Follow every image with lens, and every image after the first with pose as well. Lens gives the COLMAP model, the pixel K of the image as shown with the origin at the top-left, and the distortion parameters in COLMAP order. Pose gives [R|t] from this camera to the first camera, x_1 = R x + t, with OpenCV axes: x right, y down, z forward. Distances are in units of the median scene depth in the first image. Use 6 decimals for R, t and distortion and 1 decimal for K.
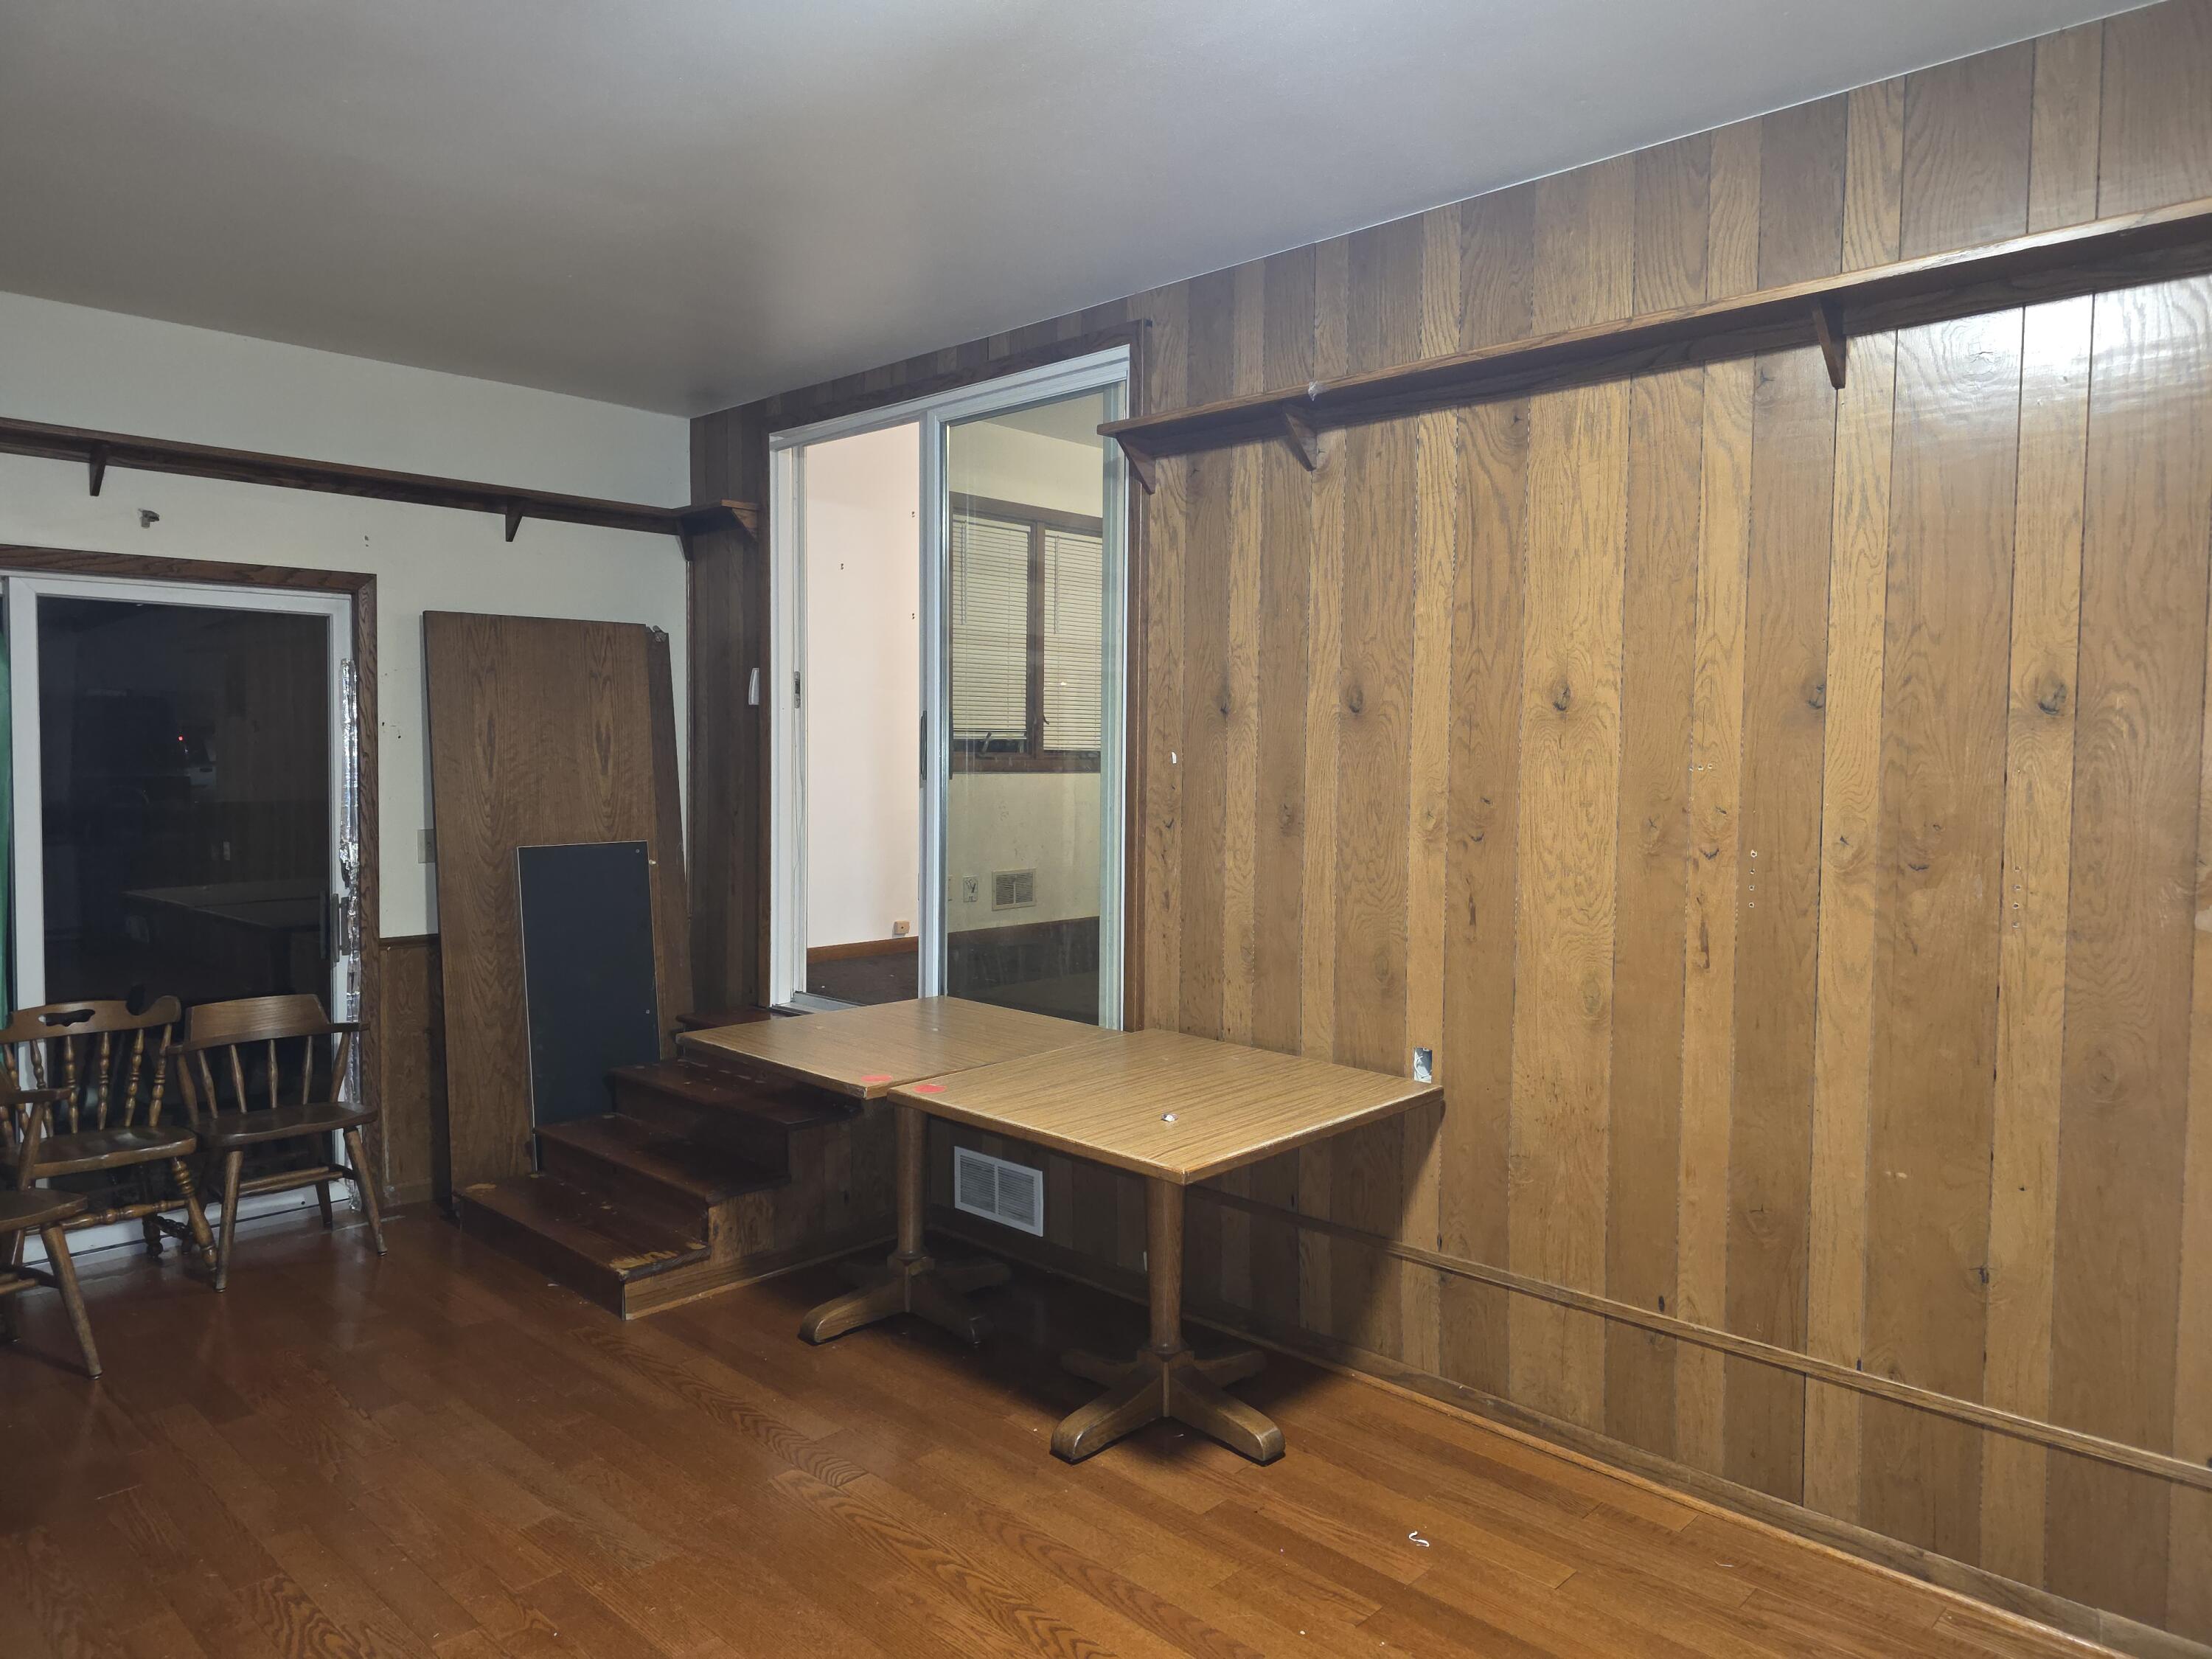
lens RADIAL K [[1469.2, 0, 1114.1], [0, 1469.2, 814.8], [0, 0, 1]] dist [0.066122, -0.067159]
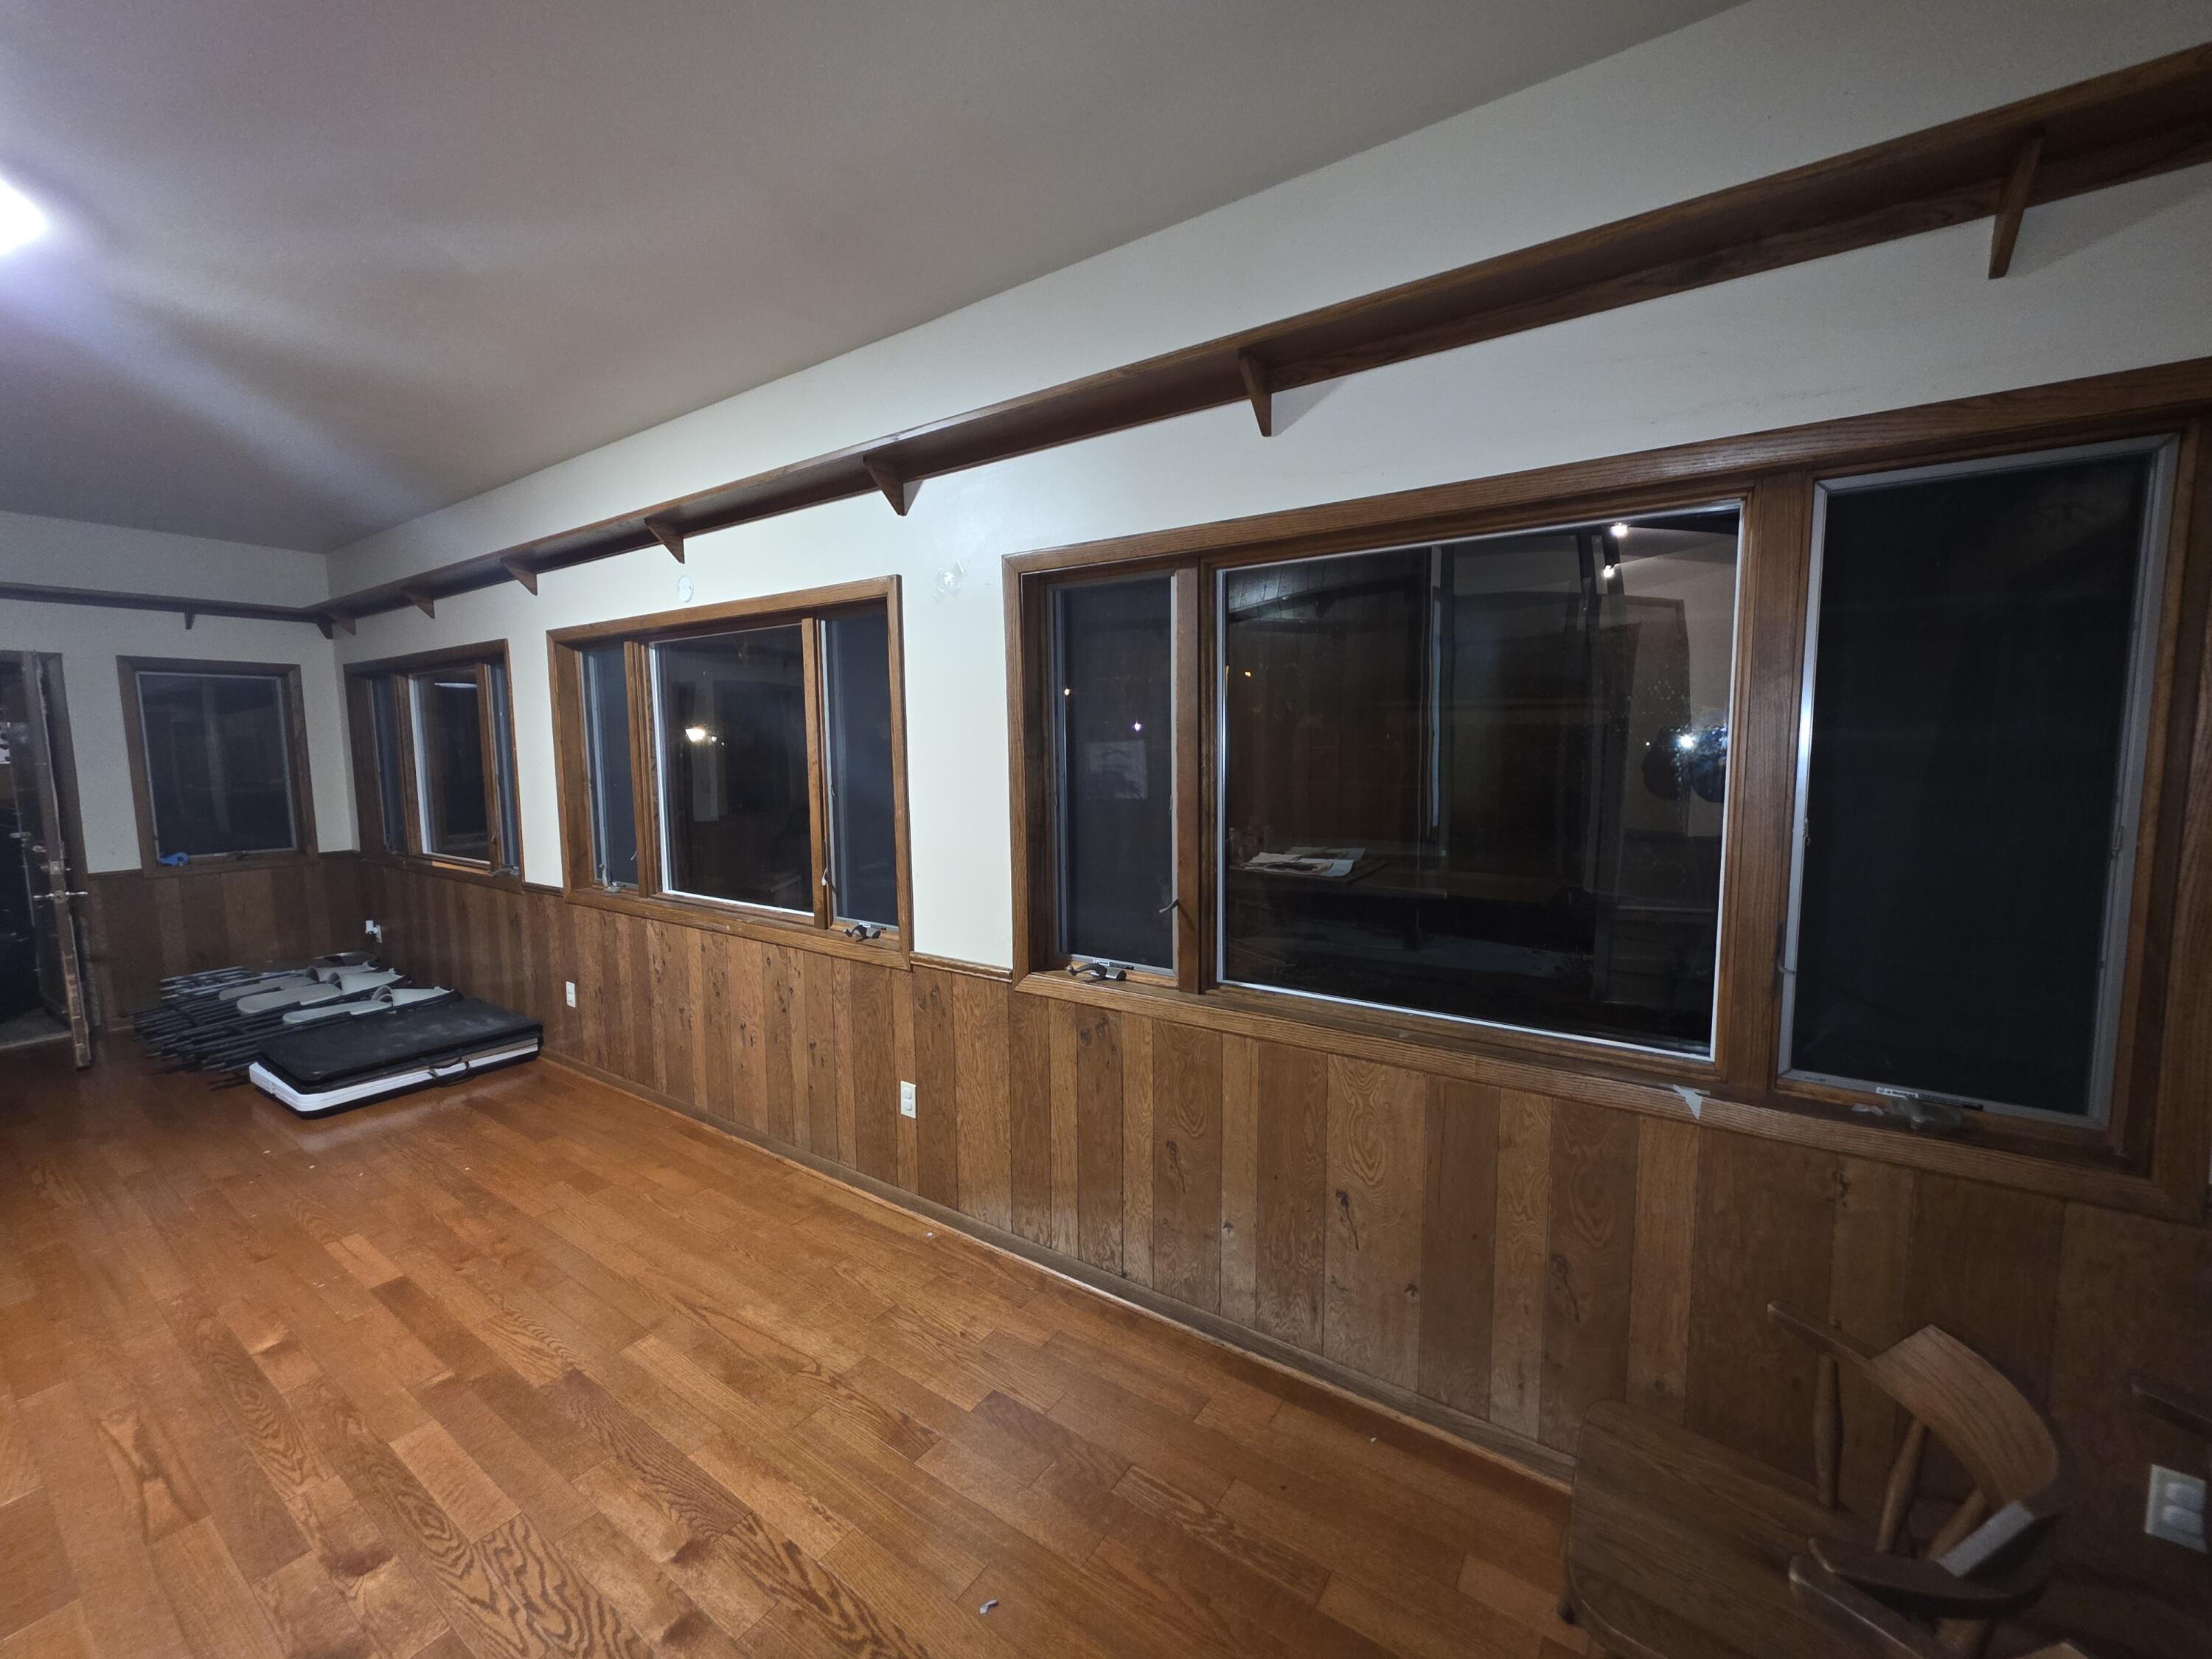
lens RADIAL K [[896.7, 0, 1077.5], [0, 896.7, 828.2], [0, 0, 1]] dist [-0.000747, -0.000132]
pose [[-0.989634, 0.016096, -0.142704, -0.672558], [-0.003839, 0.990379, 0.138330, -0.057599], [0.143558, 0.137444, -0.980051, 1.328706]]
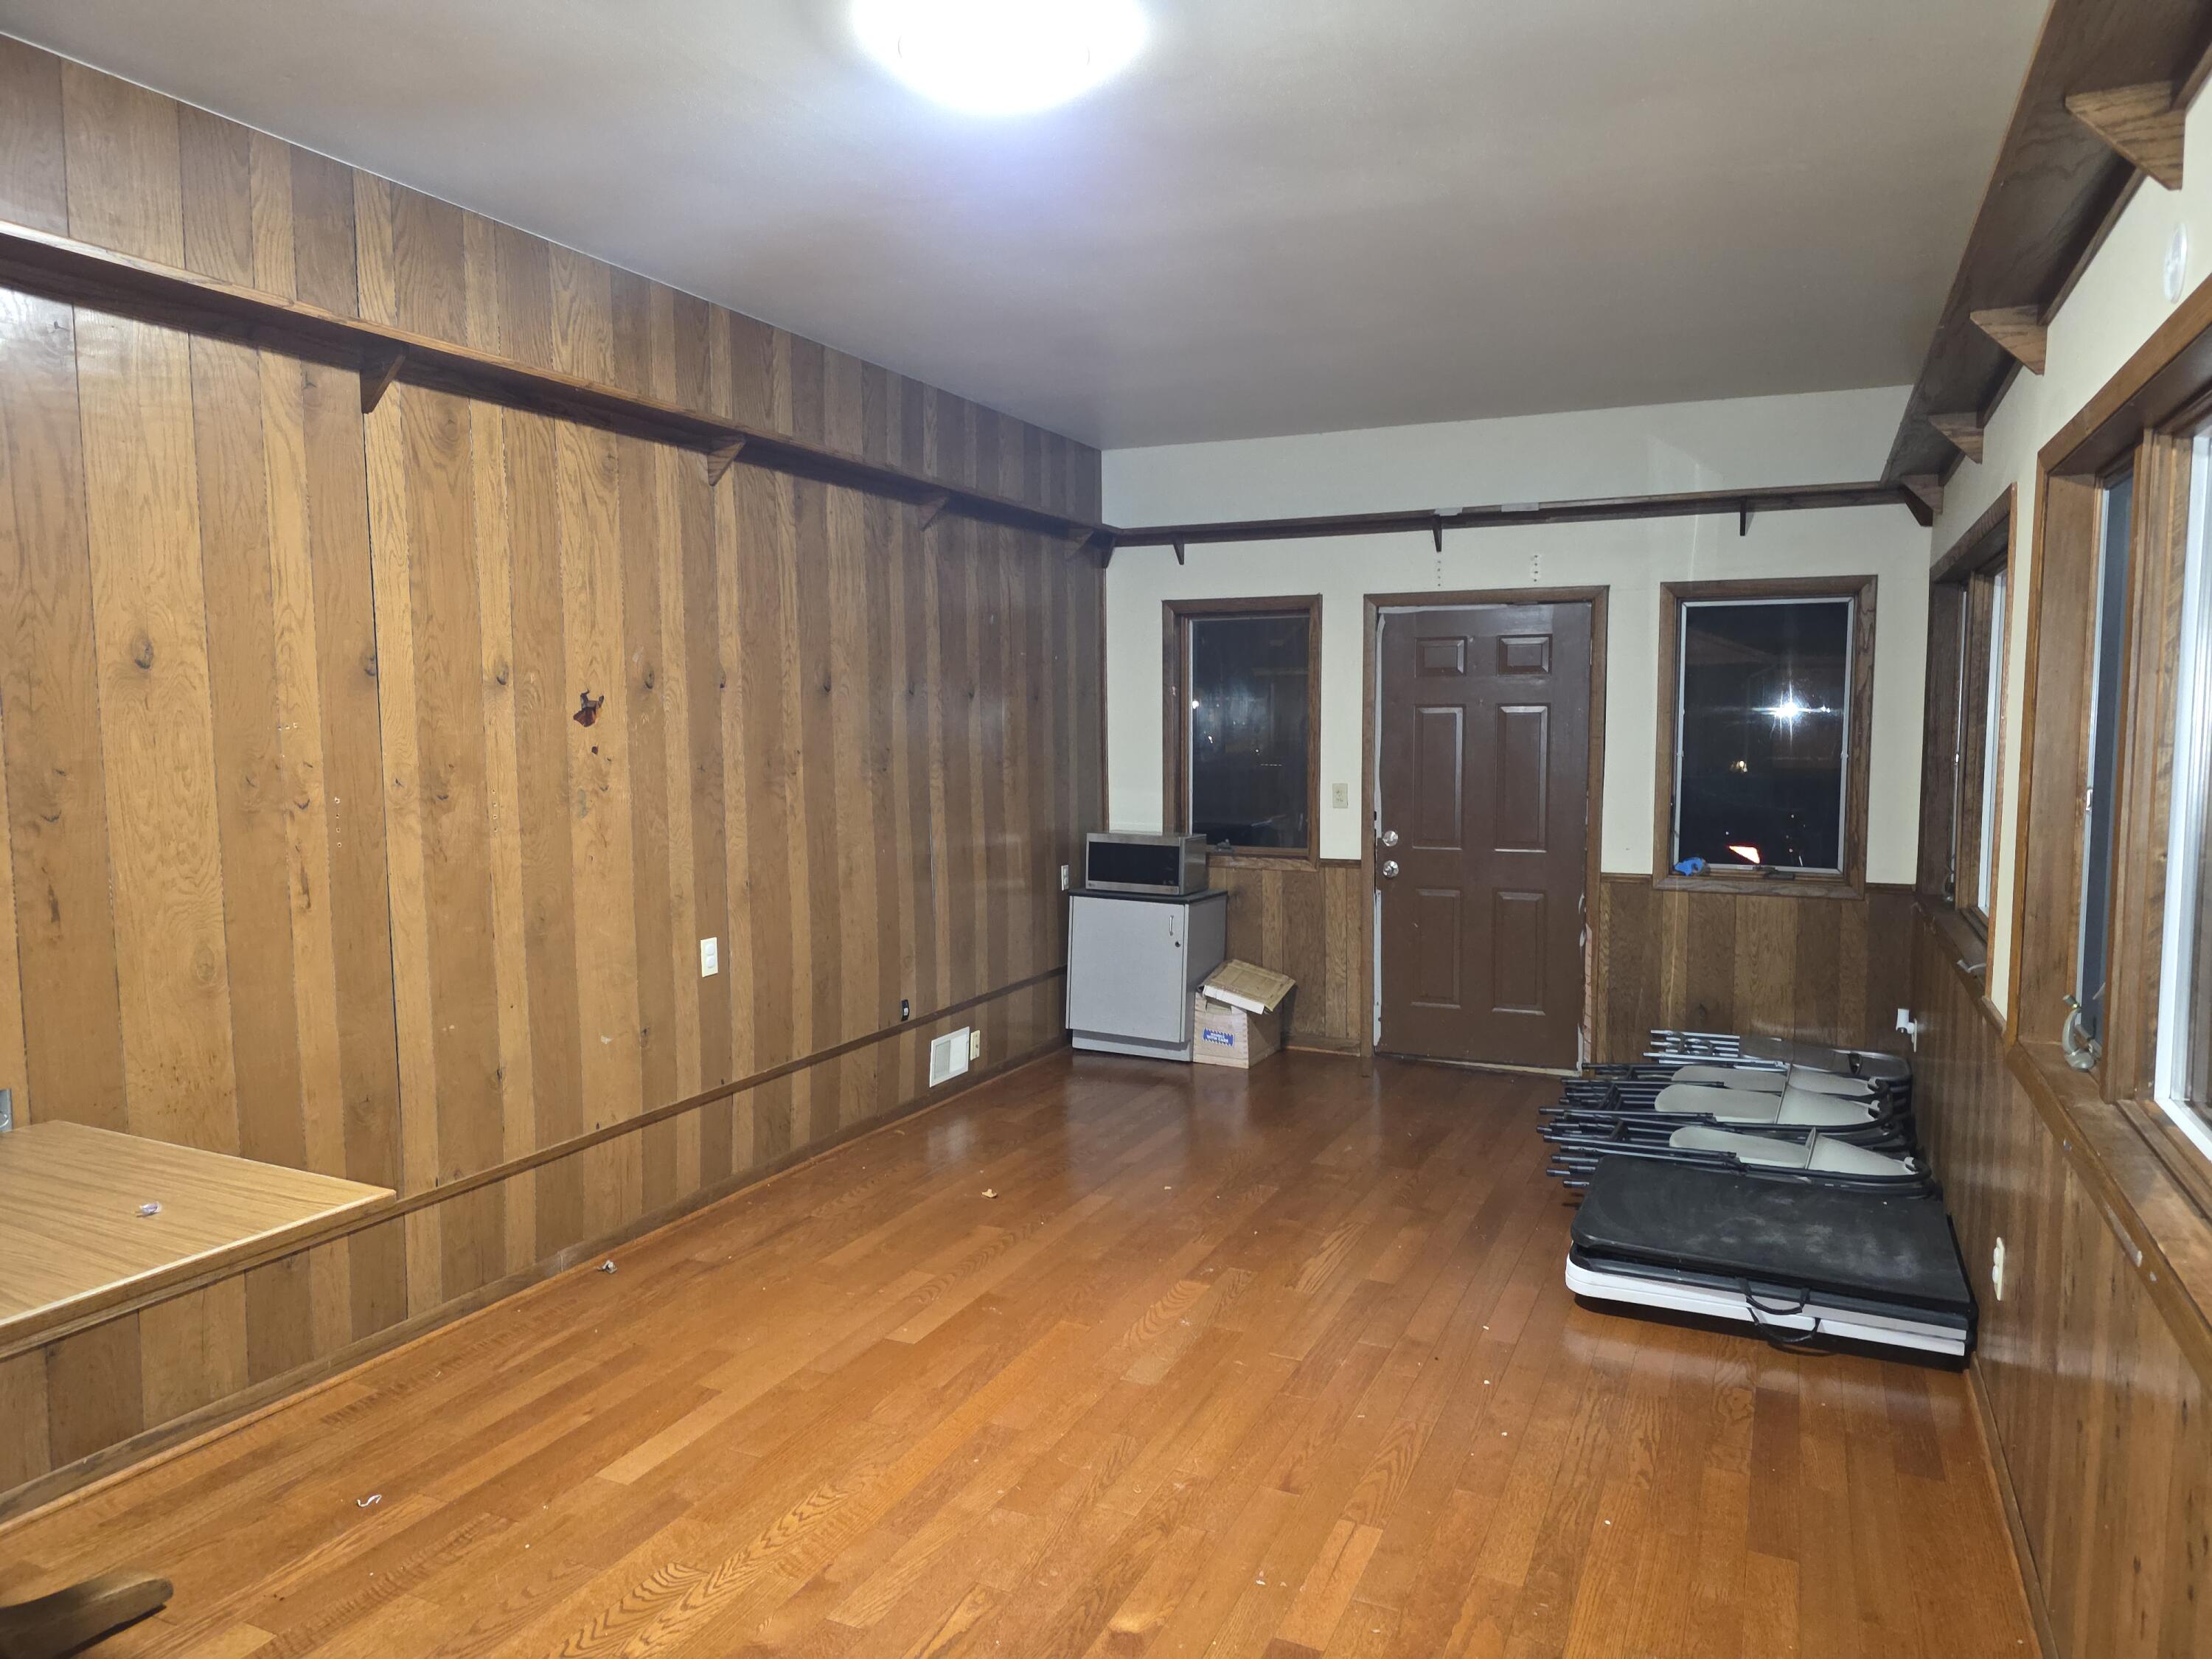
lens RADIAL K [[1473.7, 0, 1104.3], [0, 1473.7, 840.8], [0, 0, 1]] dist [0.008573, 0.001373]
pose [[-0.324101, -0.089492, 0.941780, -0.827501], [0.043629, 0.993042, 0.109378, -0.041301], [-0.945016, 0.076538, -0.317942, 0.785461]]
